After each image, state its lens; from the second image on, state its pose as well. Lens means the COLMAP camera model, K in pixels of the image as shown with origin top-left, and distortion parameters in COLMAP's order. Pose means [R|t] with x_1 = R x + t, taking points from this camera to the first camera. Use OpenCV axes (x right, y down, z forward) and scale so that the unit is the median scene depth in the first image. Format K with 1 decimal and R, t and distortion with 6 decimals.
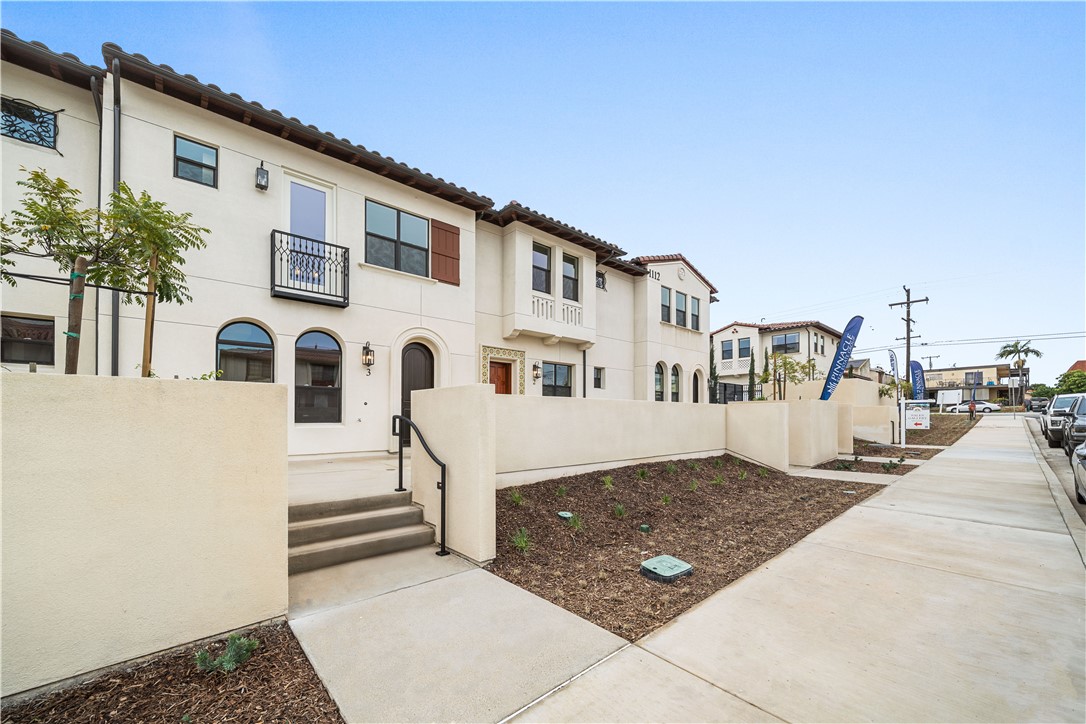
lens RADIAL K [[398.0, 0, 547.9], [0, 398.0, 408.3], [0, 0, 1]] dist [0.000697, 0.000019]
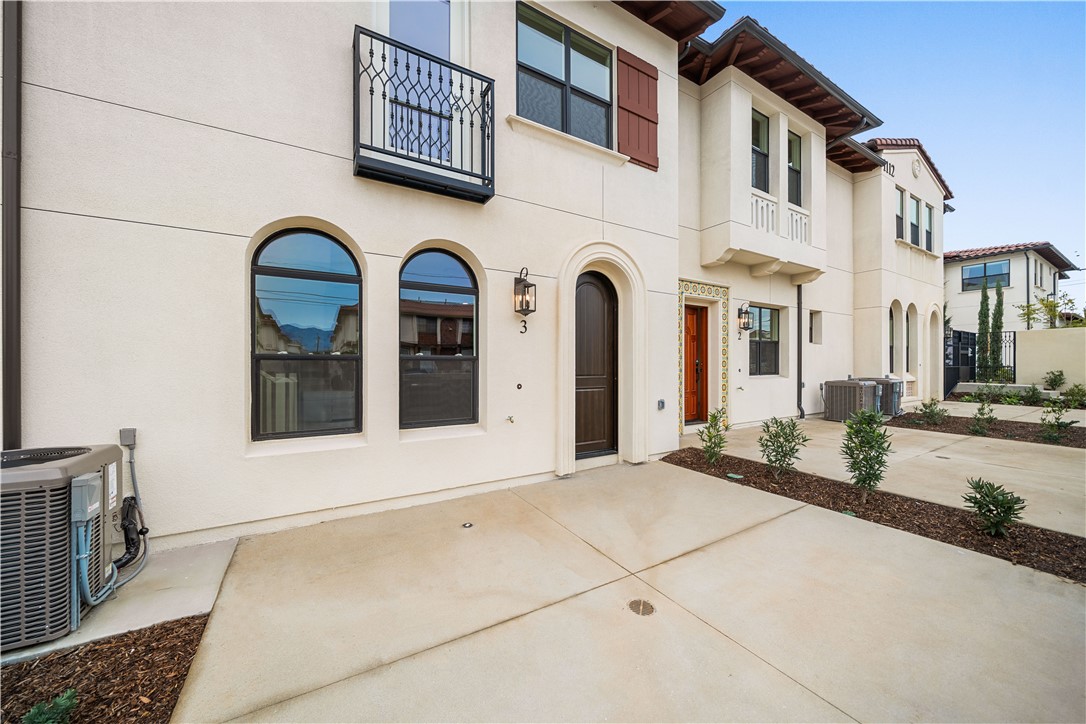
lens RADIAL K [[397.1, 0, 543.0], [0, 397.1, 362.0], [0, 0, 1]] dist [-0.000442, -0.000057]
pose [[0.979332, 0.002031, -0.202250, -0.234018], [0.000542, 0.999920, 0.012668, -0.036927], [0.202259, -0.012516, 0.979252, 0.359693]]
